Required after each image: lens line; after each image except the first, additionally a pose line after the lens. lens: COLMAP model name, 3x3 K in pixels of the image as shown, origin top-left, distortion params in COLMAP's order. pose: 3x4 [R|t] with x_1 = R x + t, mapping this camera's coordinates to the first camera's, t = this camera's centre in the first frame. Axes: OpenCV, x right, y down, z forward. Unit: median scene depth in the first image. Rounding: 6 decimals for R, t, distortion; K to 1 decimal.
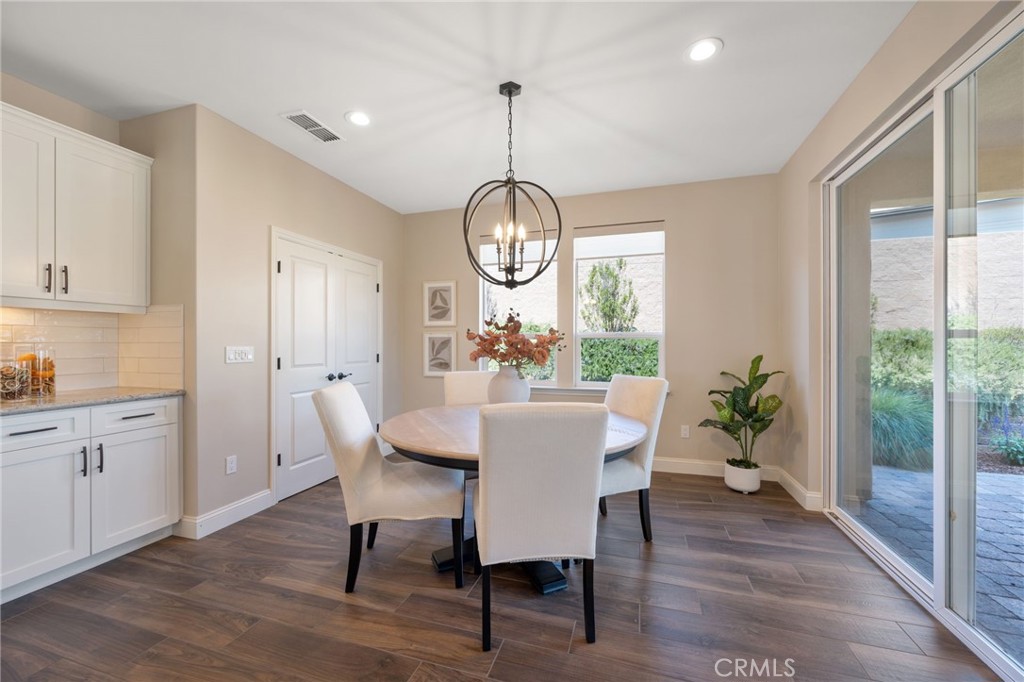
lens RADIAL K [[410.1, 0, 505.9], [0, 410.1, 341.4], [0, 0, 1]] dist [-0.000685, -0.000206]
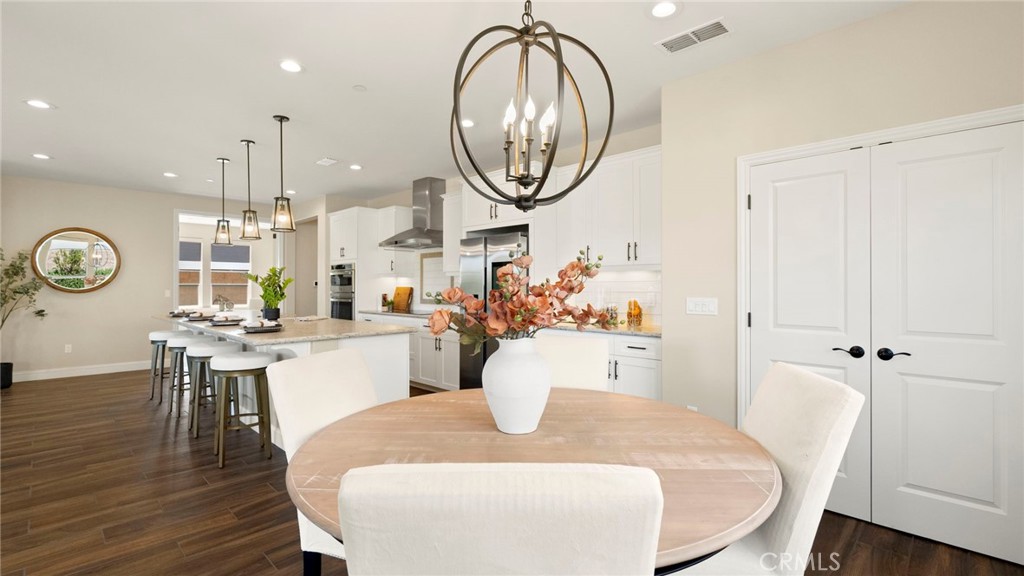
lens RADIAL K [[456.6, 0, 512.0], [0, 456.6, 288.0], [0, 0, 1]] dist [-0.029002, -0.000189]
pose [[-0.448164, 0.001525, -0.893950, 0.467620], [0.005512, 0.999984, -0.001057, -0.011076], [0.893934, -0.005401, -0.448165, 0.975953]]
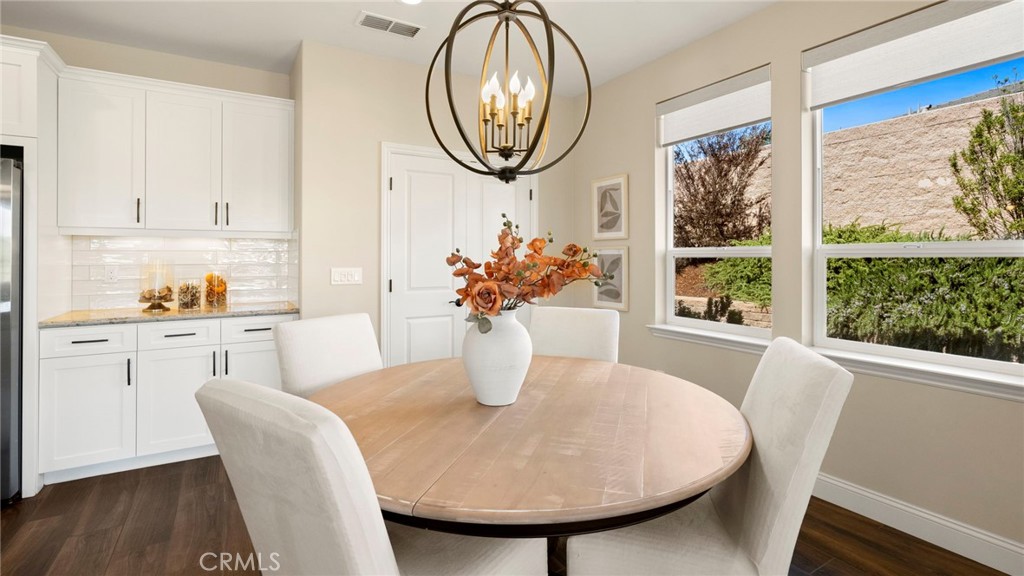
lens RADIAL K [[470.6, 0, 508.5], [0, 470.6, 251.9], [0, 0, 1]] dist [-0.009872, 0.000080]
pose [[0.748257, -0.009213, -0.663345, 0.365164], [0.006289, 0.999957, -0.006795, -0.014981], [0.663379, 0.000912, 0.748283, 0.363543]]
